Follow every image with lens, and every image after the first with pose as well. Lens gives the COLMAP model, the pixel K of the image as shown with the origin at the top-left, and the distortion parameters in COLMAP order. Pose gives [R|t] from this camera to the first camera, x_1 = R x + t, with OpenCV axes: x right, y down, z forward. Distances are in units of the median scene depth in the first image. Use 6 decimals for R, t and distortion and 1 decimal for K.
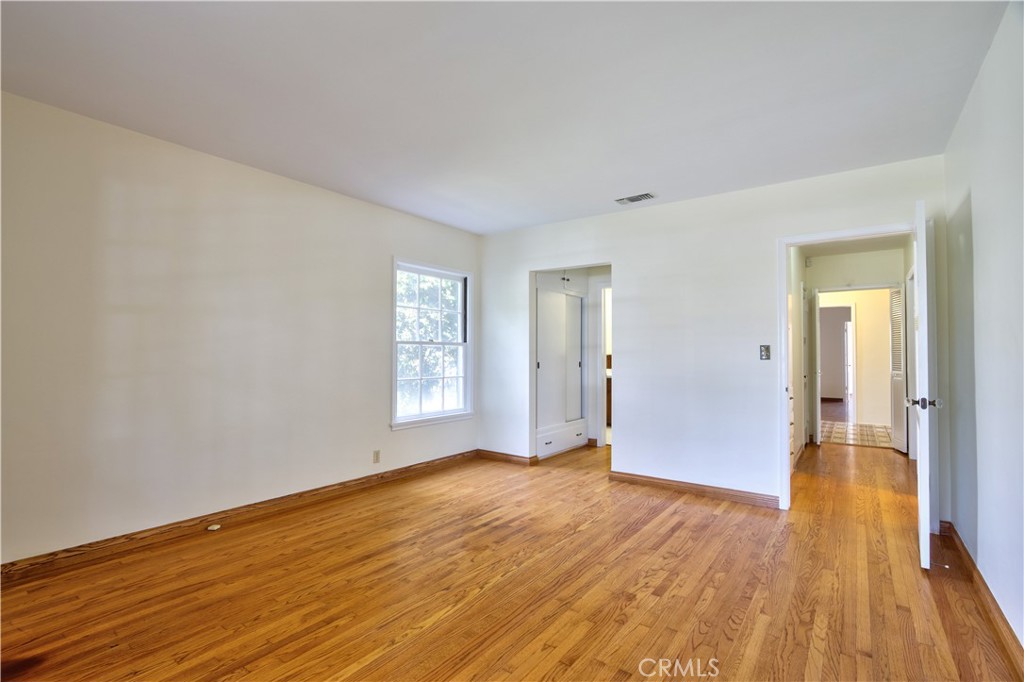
lens RADIAL K [[482.0, 0, 493.9], [0, 482.0, 341.1], [0, 0, 1]] dist [-0.016155, 0.000058]
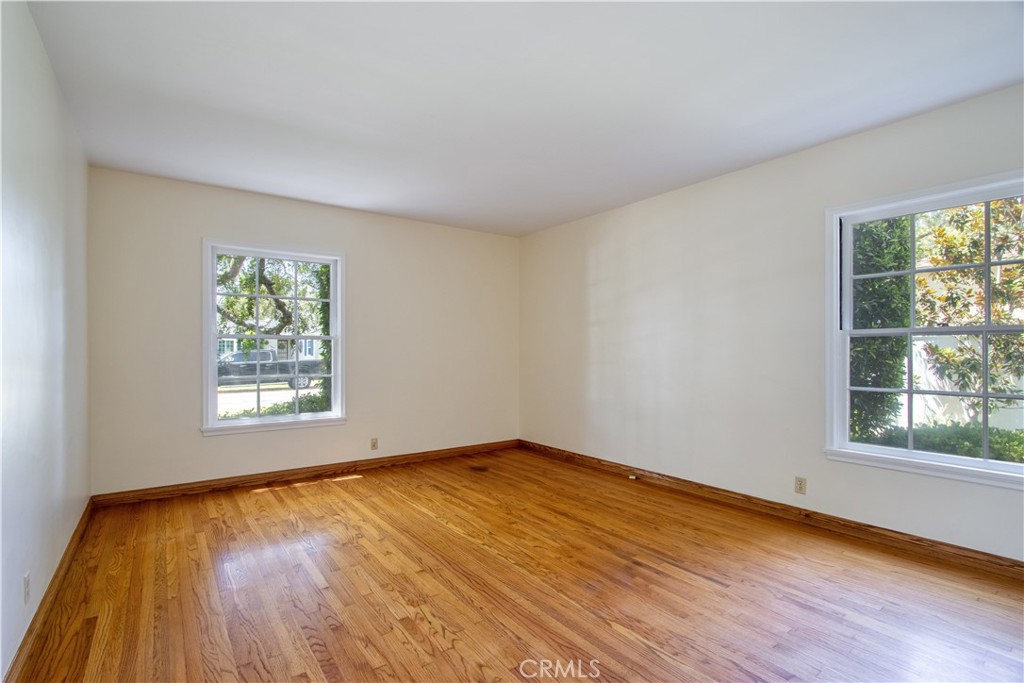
lens RADIAL K [[486.3, 0, 508.2], [0, 486.3, 344.7], [0, 0, 1]] dist [-0.008938, -0.000316]
pose [[-0.293109, -0.012254, -0.956000, 0.860035], [0.025924, 0.999448, -0.020759, 0.031917], [0.955727, -0.030868, -0.292630, 1.094371]]
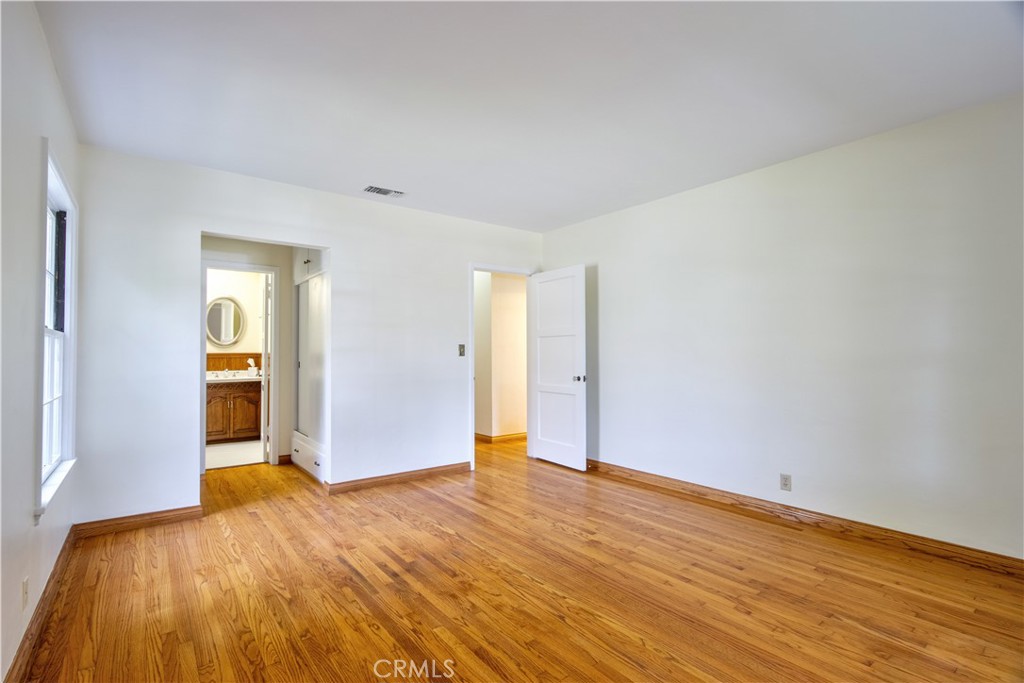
lens RADIAL K [[475.1, 0, 509.3], [0, 475.1, 344.9], [0, 0, 1]] dist [-0.009959, 0.000880]
pose [[0.264823, 0.011938, 0.964223, -0.738134], [-0.022065, 0.999737, -0.006317, 0.017249], [-0.964044, -0.019603, 0.265017, 0.663343]]
